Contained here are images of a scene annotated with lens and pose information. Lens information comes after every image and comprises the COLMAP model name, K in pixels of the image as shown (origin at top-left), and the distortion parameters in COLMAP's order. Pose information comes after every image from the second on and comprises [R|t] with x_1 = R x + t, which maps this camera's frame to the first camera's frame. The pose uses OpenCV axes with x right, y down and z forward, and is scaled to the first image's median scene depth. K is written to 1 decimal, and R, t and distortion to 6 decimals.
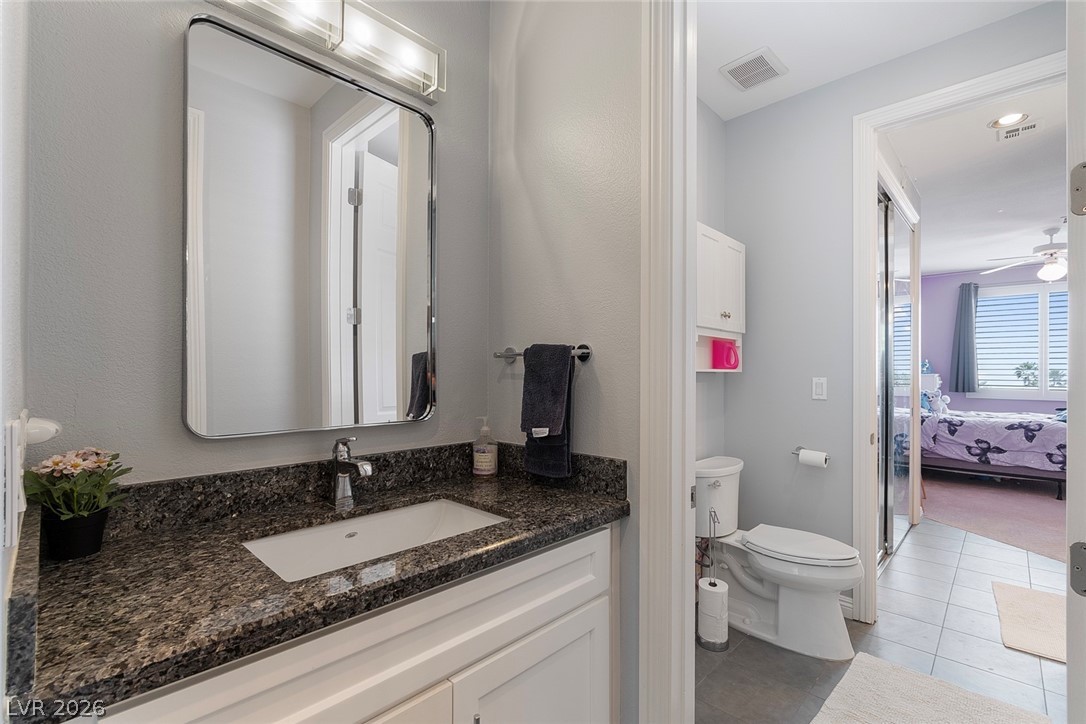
lens RADIAL K [[481.1, 0, 544.0], [0, 481.1, 369.2], [0, 0, 1]] dist [-0.004707, -0.000379]
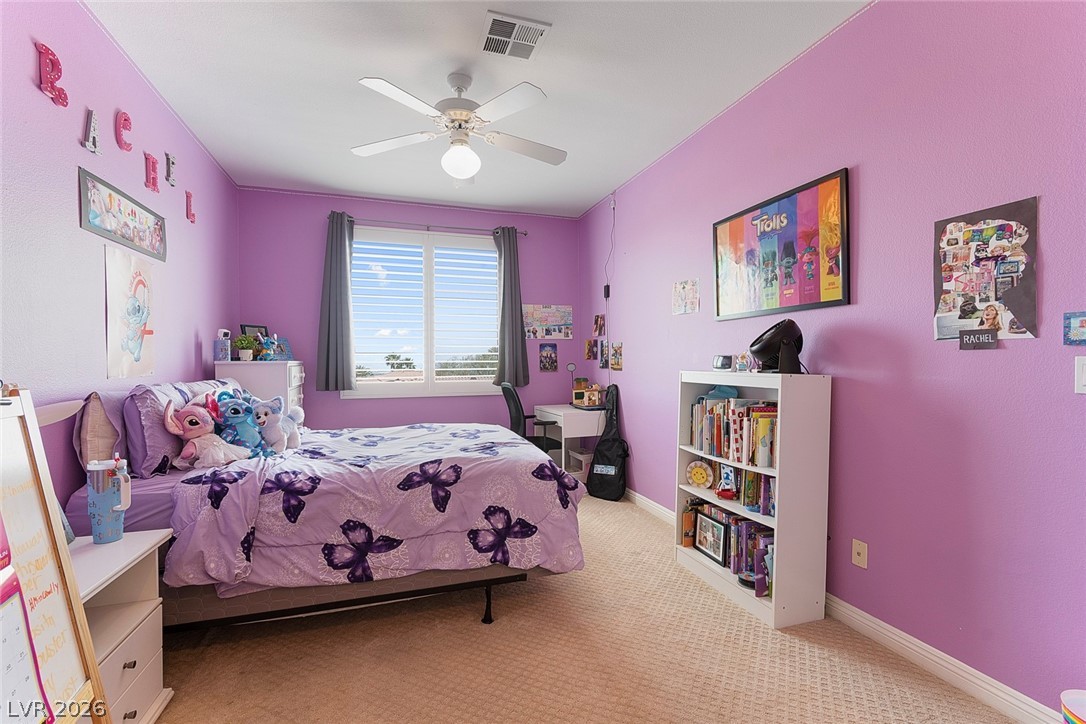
lens RADIAL K [[481.1, 0, 541.6], [0, 481.1, 363.2], [0, 0, 1]] dist [-0.004707, -0.000379]
pose [[0.460284, -0.013669, 0.887667, 0.628952], [0.006400, 0.999907, 0.012079, 0.009476], [-0.887749, 0.000122, 0.460328, 0.674452]]
